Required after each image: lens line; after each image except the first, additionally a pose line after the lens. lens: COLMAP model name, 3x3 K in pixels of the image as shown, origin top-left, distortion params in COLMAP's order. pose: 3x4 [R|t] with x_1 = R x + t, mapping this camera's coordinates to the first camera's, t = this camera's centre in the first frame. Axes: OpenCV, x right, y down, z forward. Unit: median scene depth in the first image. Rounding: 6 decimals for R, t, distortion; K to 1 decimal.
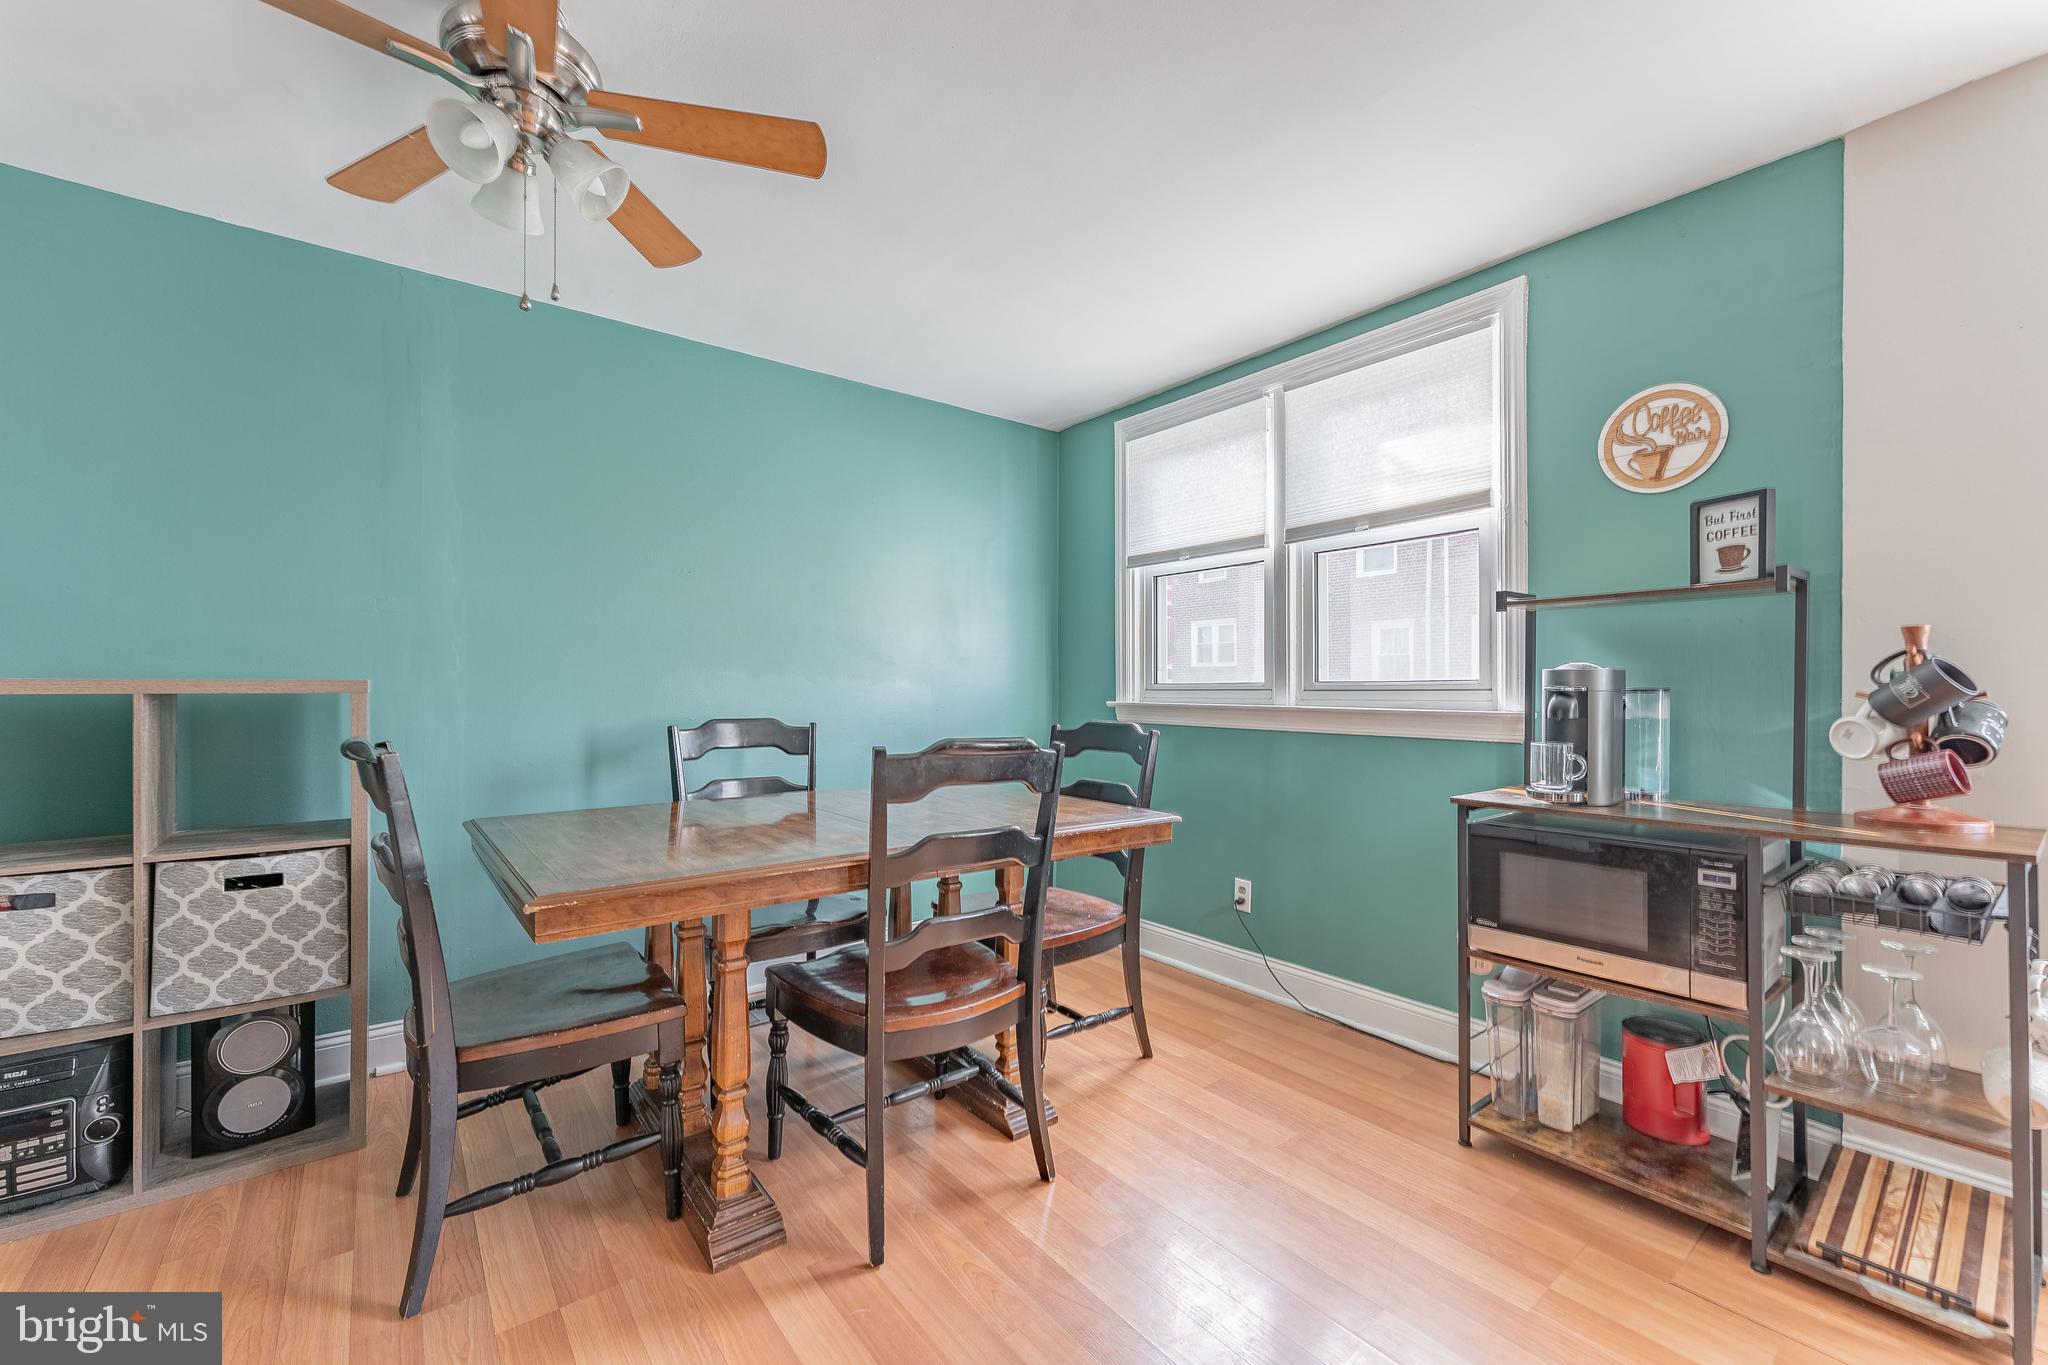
lens RADIAL K [[849.7, 0, 988.3], [0, 849.7, 686.1], [0, 0, 1]] dist [-0.000460, -0.000900]
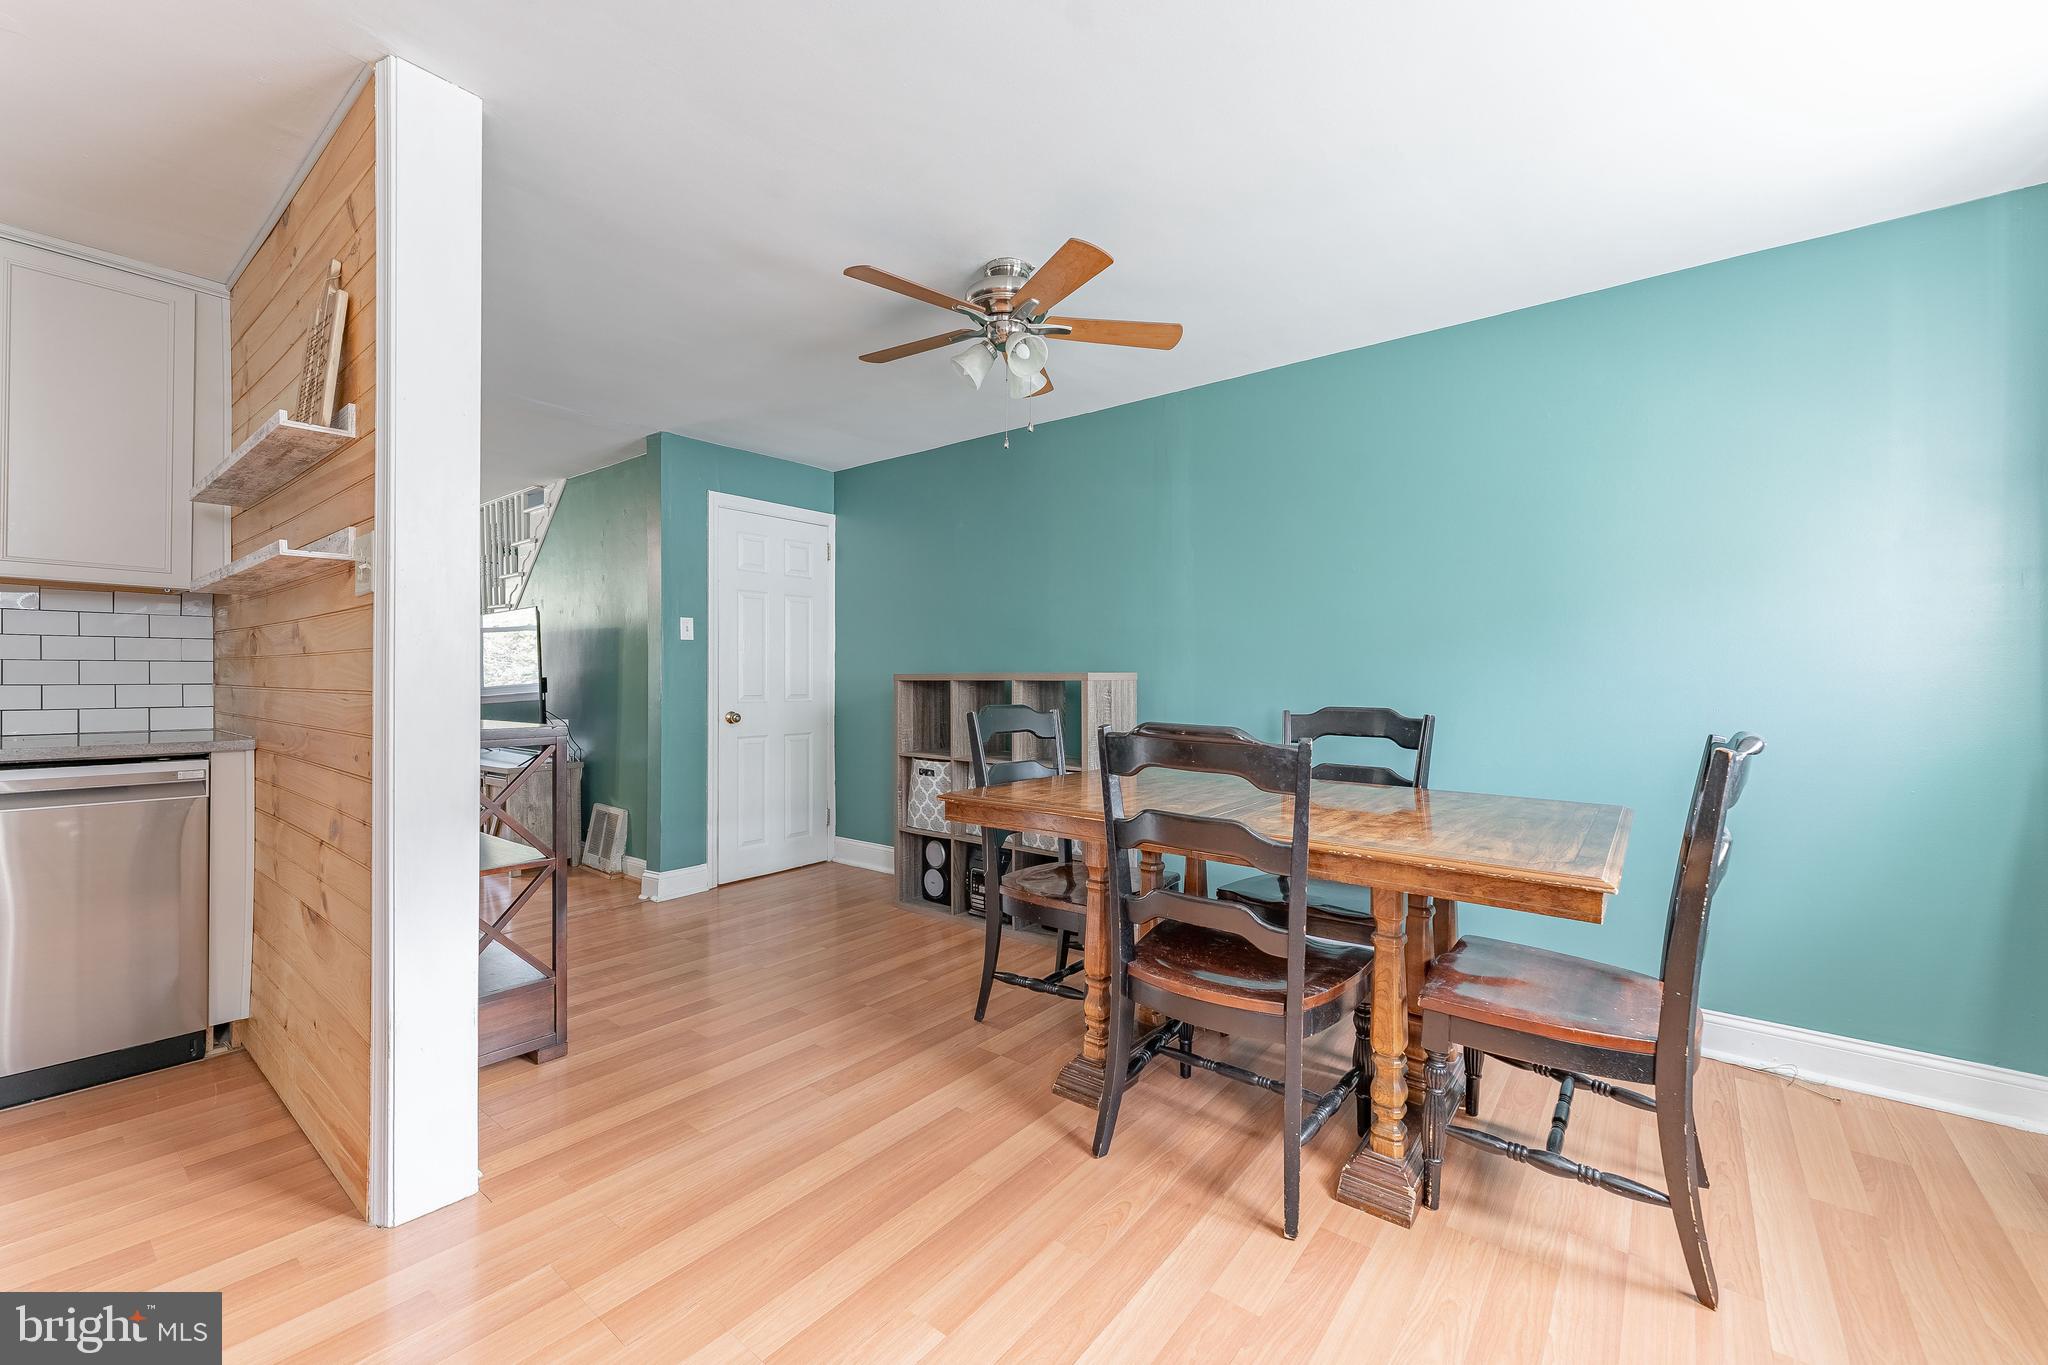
lens RADIAL K [[849.7, 0, 1040.6], [0, 849.7, 683.0], [0, 0, 1]] dist [-0.000460, -0.000900]
pose [[0.244928, 0.011783, -0.969470, 0.859155], [0.002253, 0.999917, 0.012722, -0.007102], [0.969539, -0.005300, 0.244881, 0.527181]]
